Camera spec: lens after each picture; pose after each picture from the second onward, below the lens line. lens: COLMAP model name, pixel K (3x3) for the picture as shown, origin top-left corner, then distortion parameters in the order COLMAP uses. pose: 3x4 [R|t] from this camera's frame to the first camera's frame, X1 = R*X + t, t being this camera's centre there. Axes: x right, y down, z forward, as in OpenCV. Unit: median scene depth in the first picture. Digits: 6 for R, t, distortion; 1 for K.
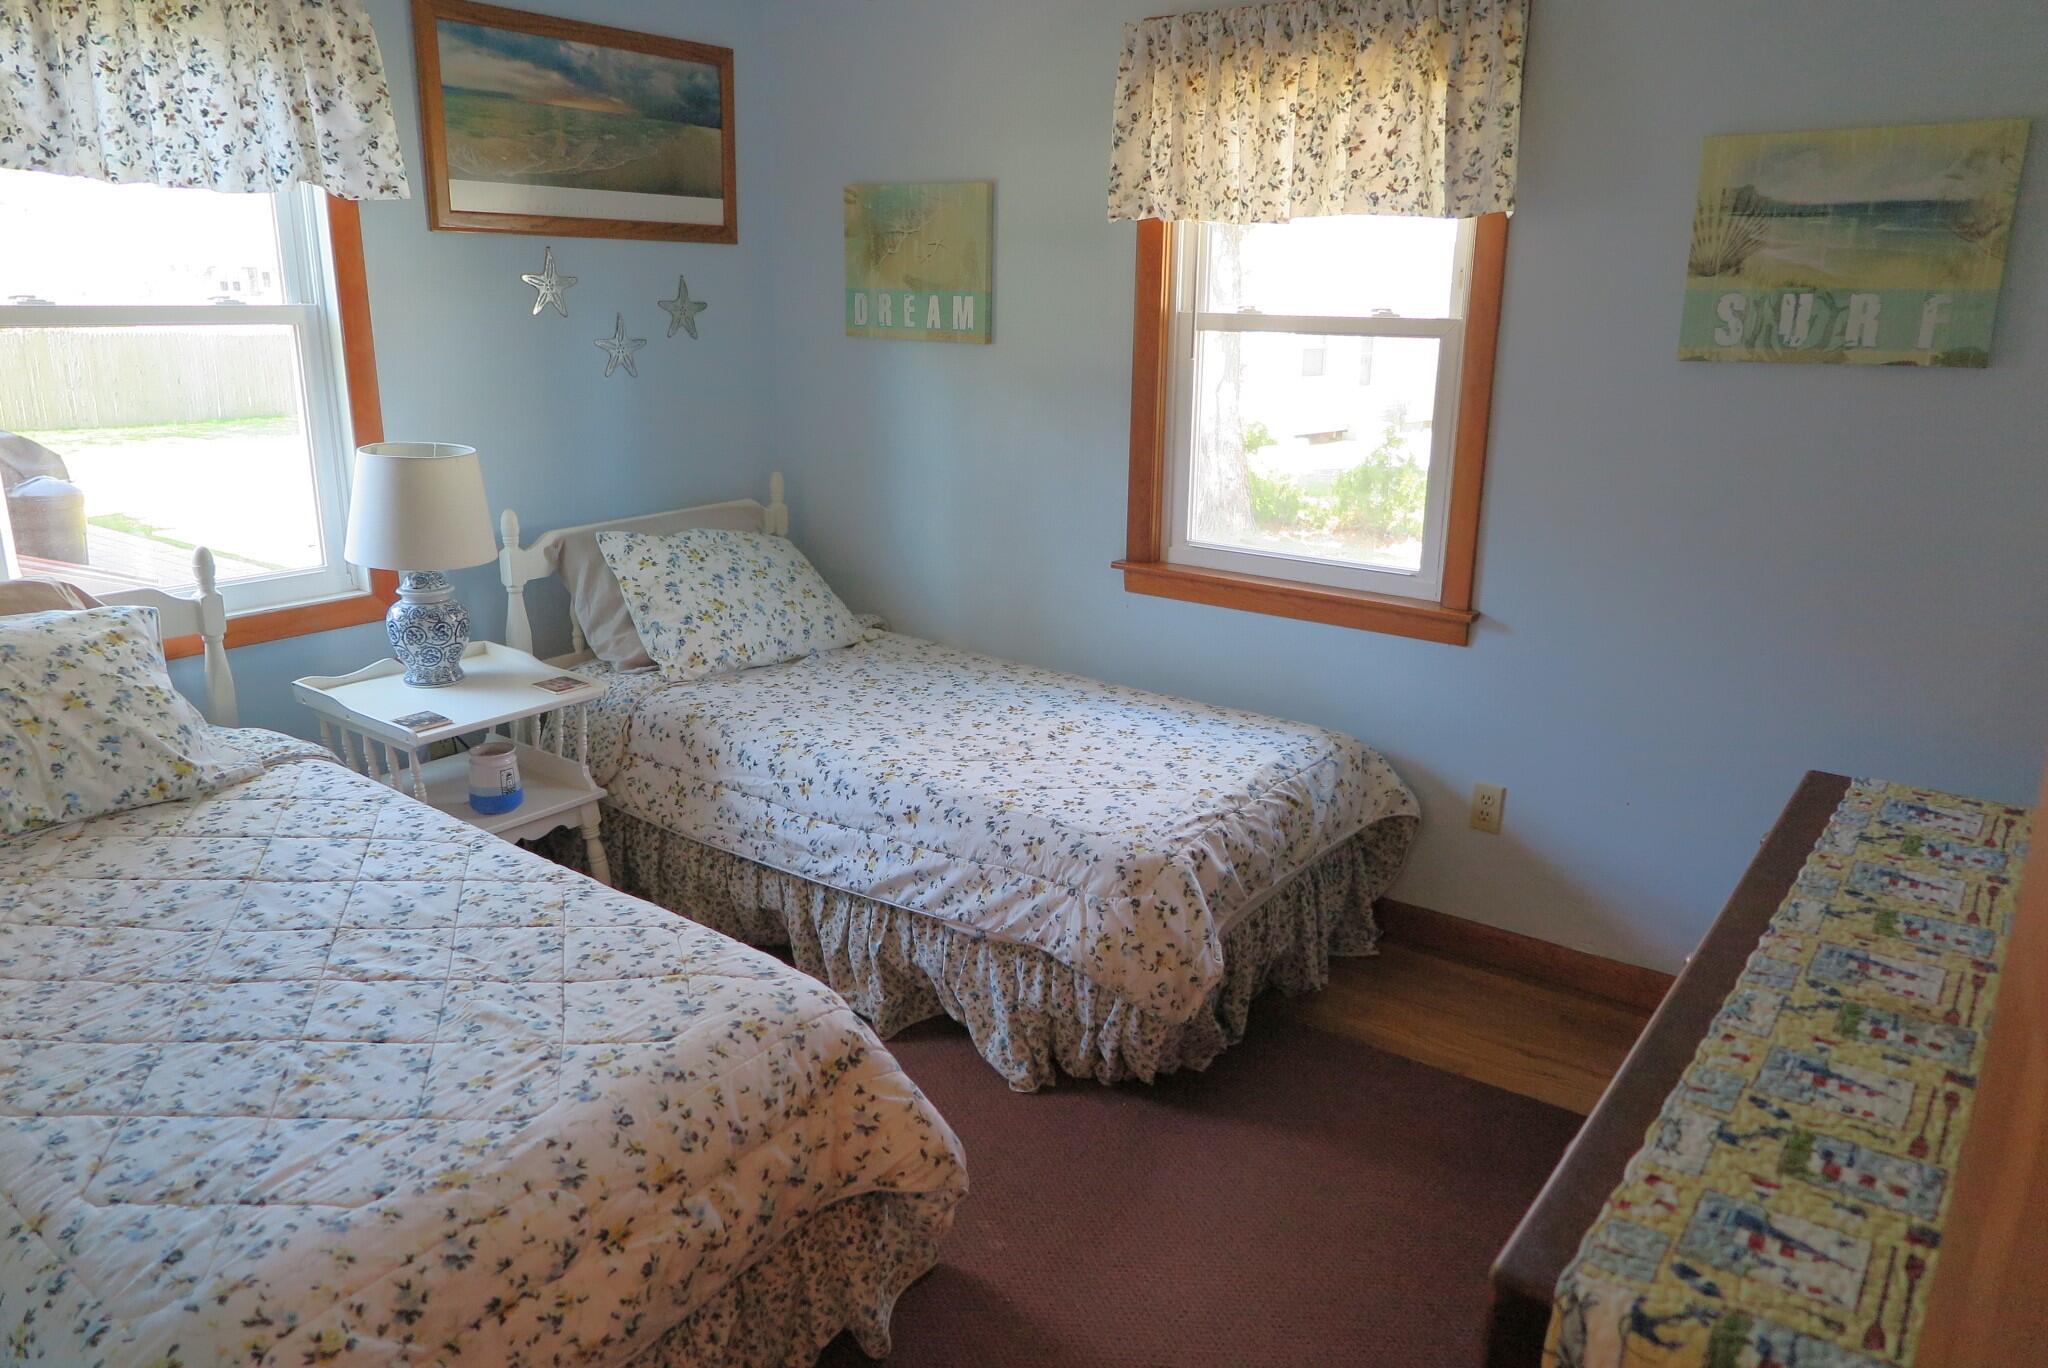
lens RADIAL K [[1410.1, 0, 1024.0], [0, 1410.1, 684.0], [0, 0, 1]] dist [-0.013670, 0.016094]
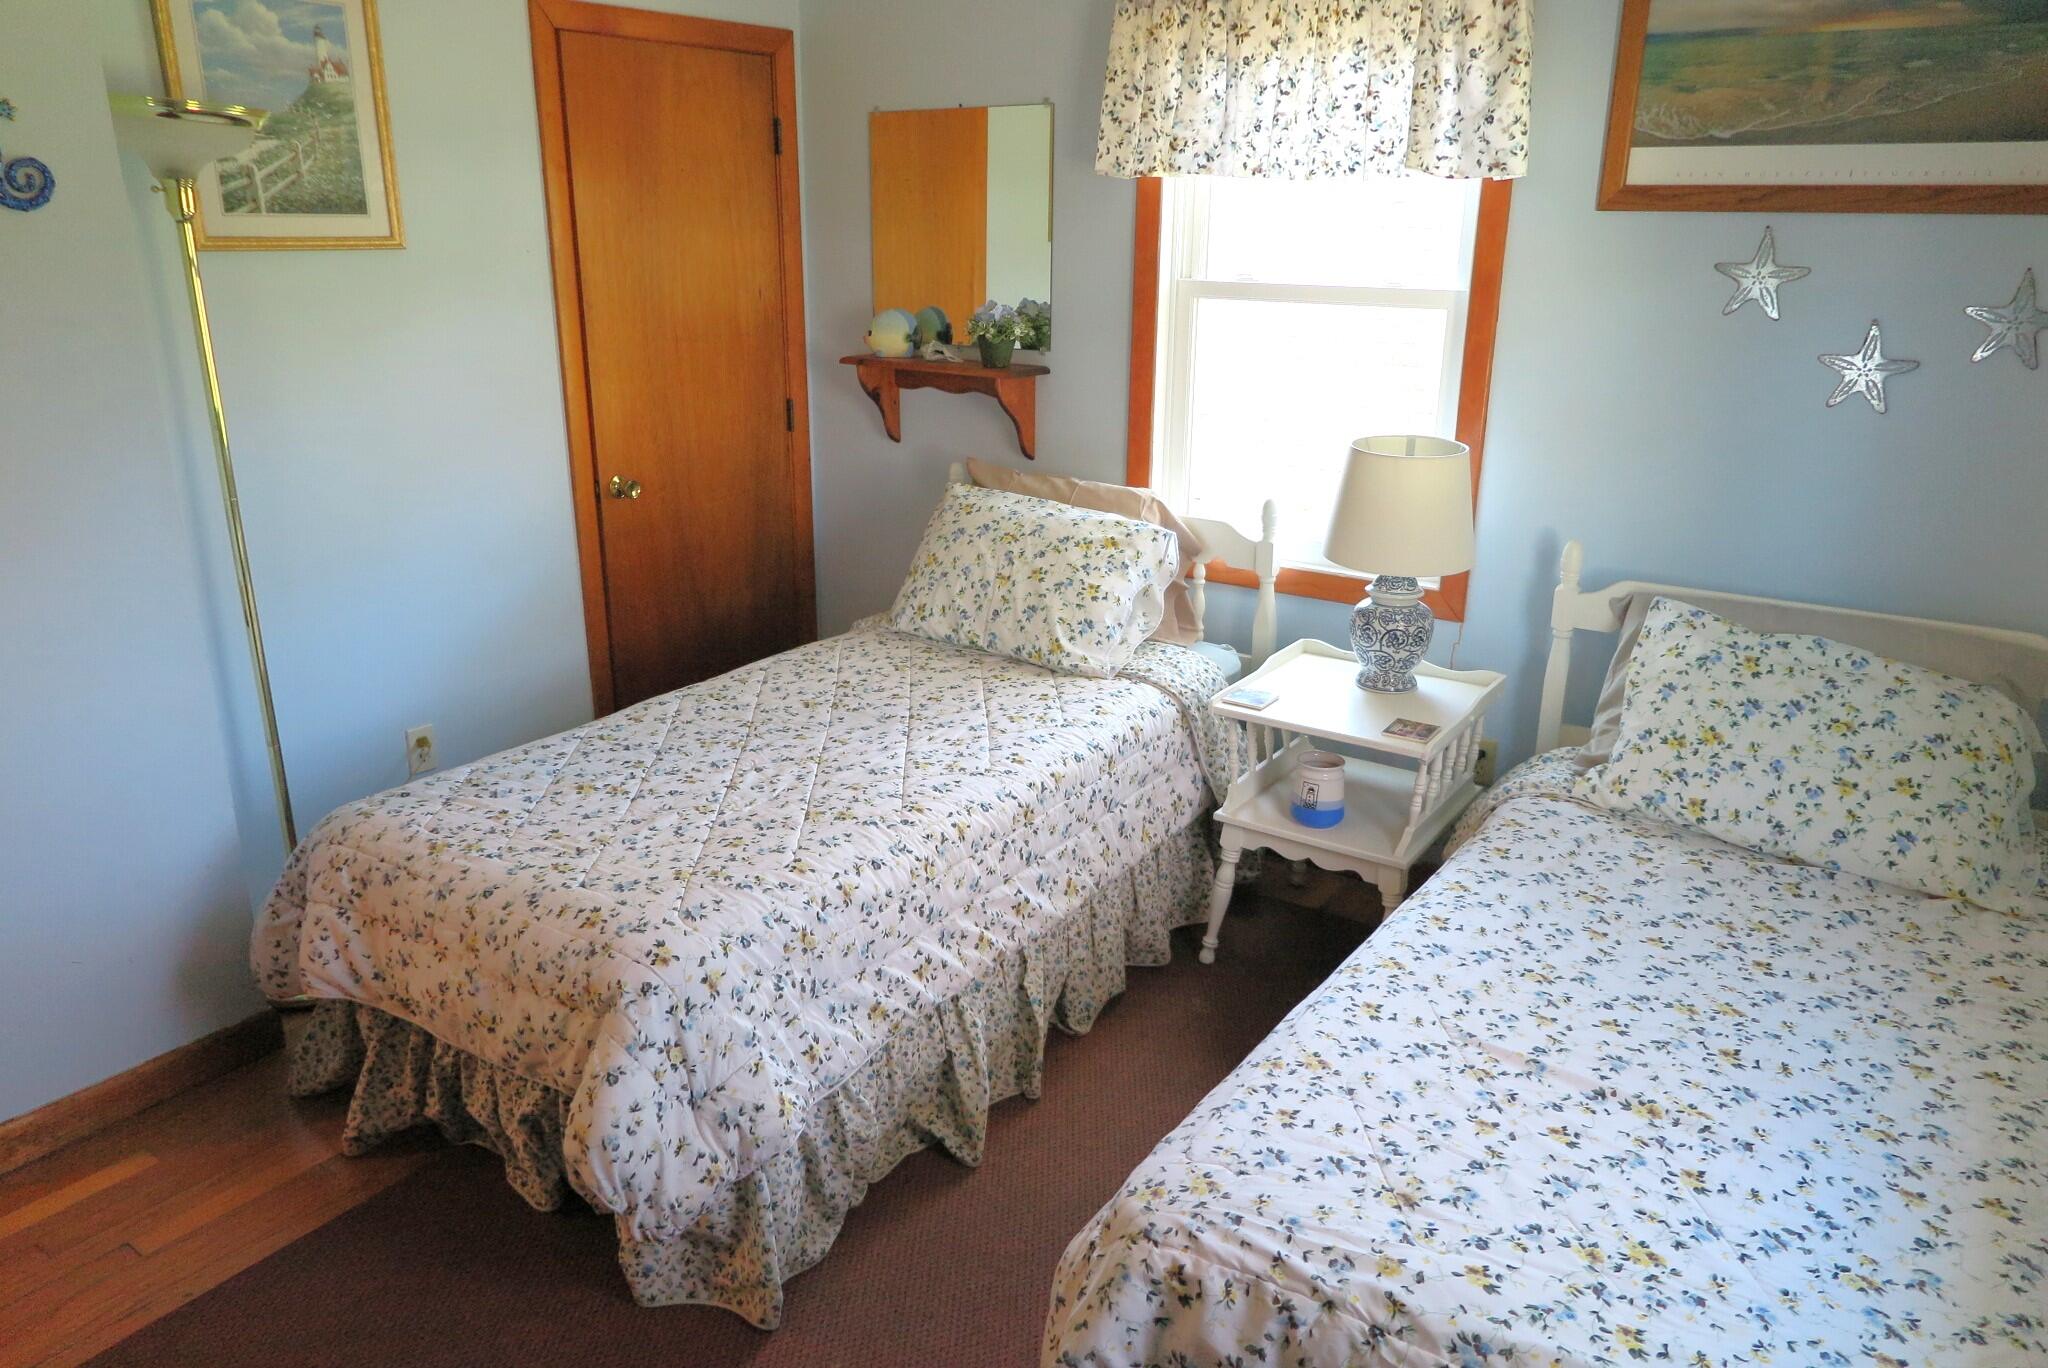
lens RADIAL K [[1410.1, 0, 1024.0], [0, 1410.1, 684.0], [0, 0, 1]] dist [-0.013670, 0.016094]
pose [[0.035163, 0.300176, -0.953236, 0.600996], [-0.283211, 0.917717, 0.278544, -0.247344], [0.958413, 0.260173, 0.117283, 0.803321]]
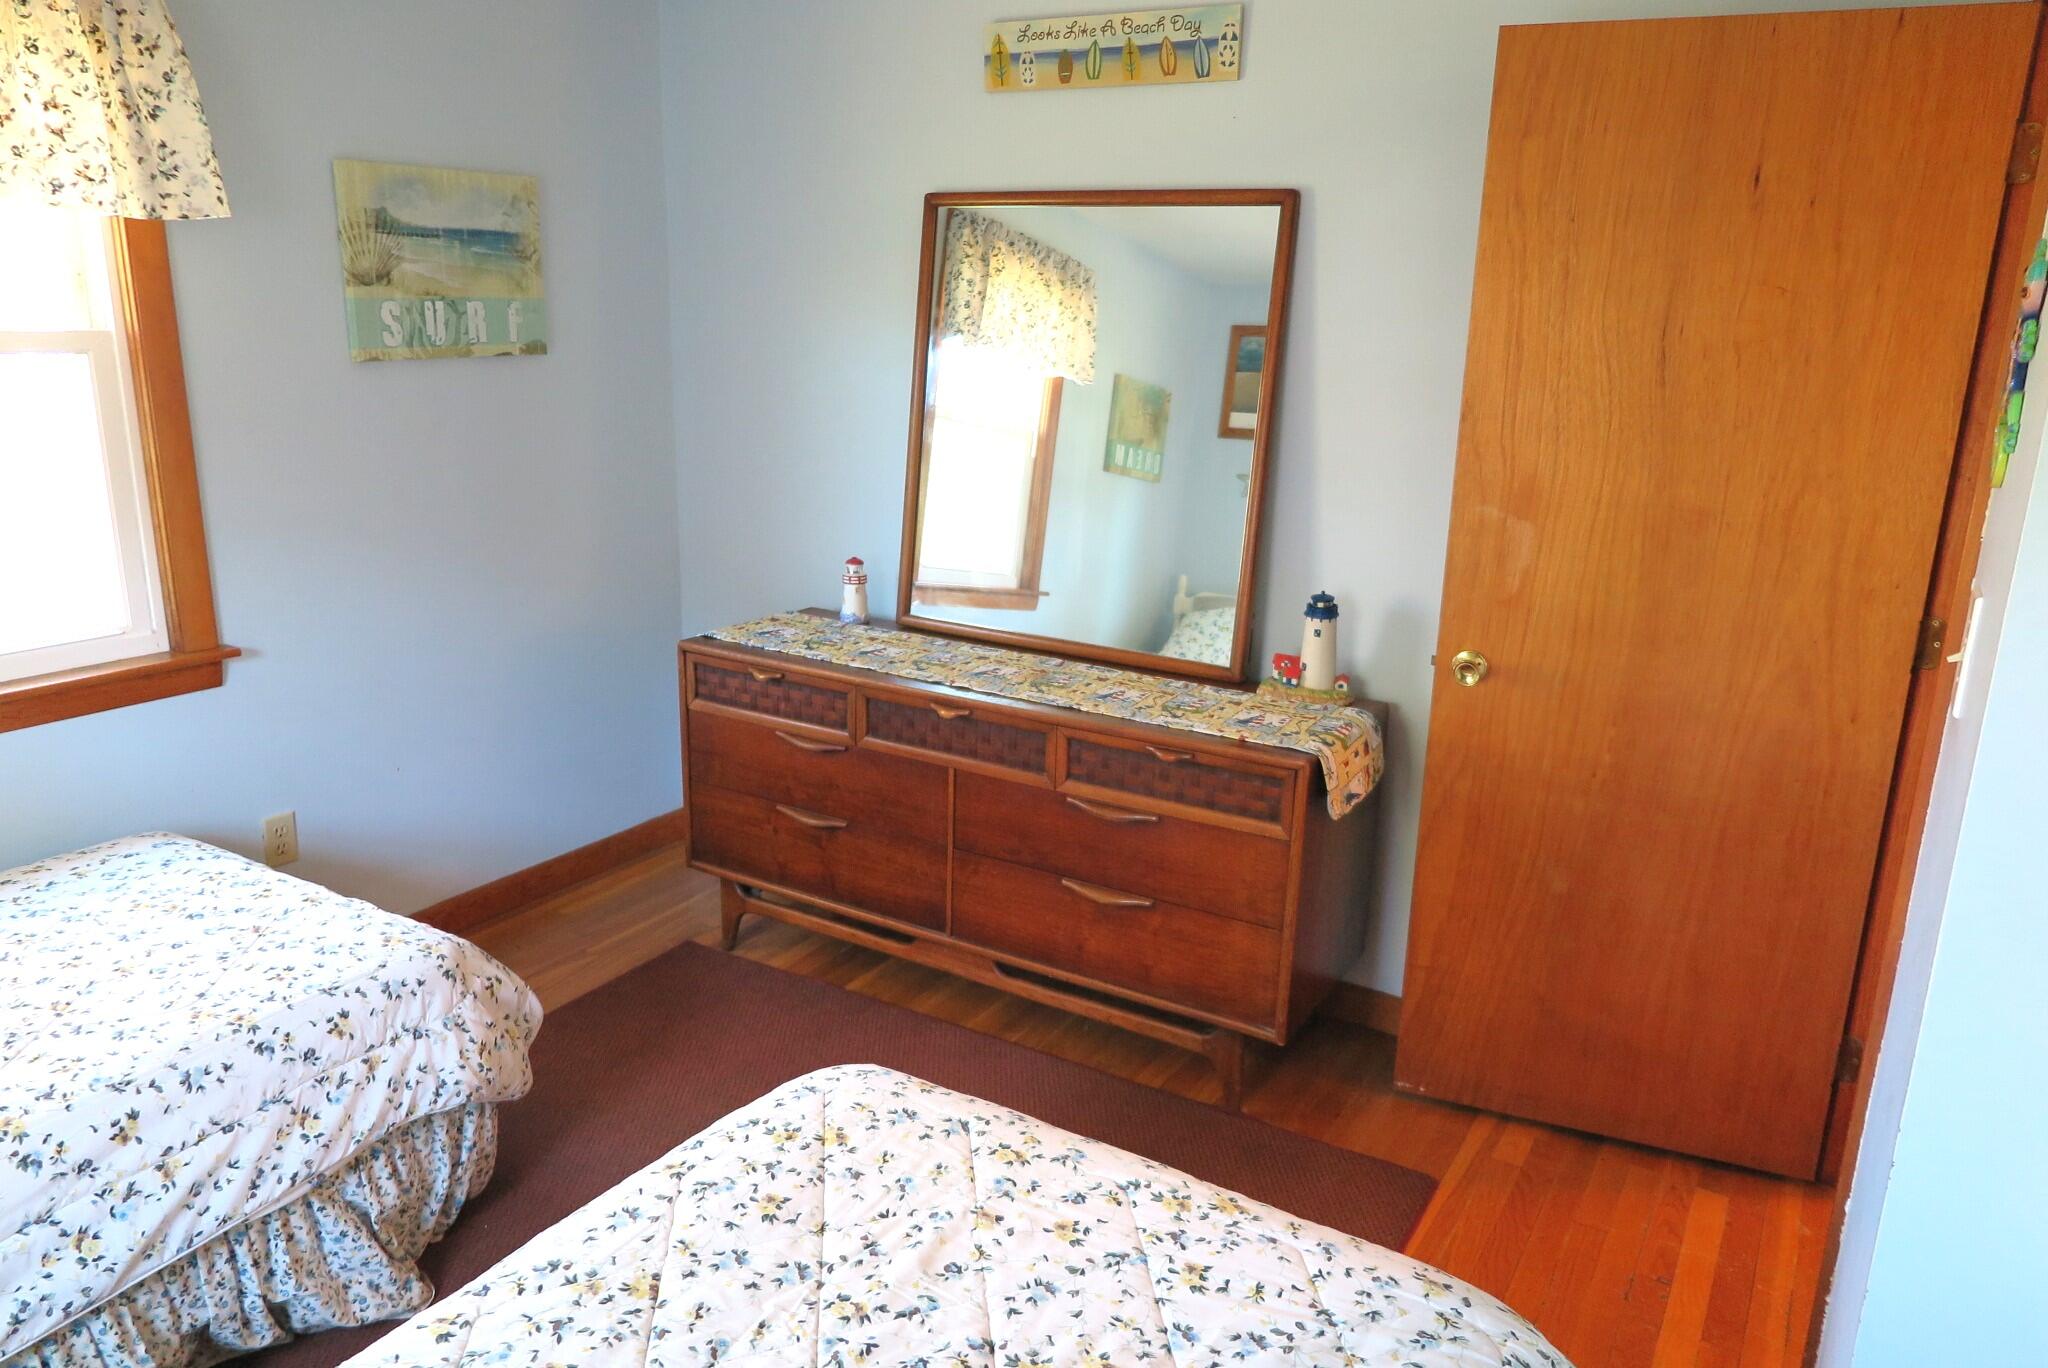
lens RADIAL K [[1429.8, 0, 1003.6], [0, 1429.8, 684.0], [0, 0, 1]] dist [0.007433, 0.007047]
pose [[-0.087537, -0.268979, 0.959160, -0.742840], [0.254036, 0.924994, 0.282582, -0.192358], [-0.963225, 0.268397, -0.012641, 0.617992]]
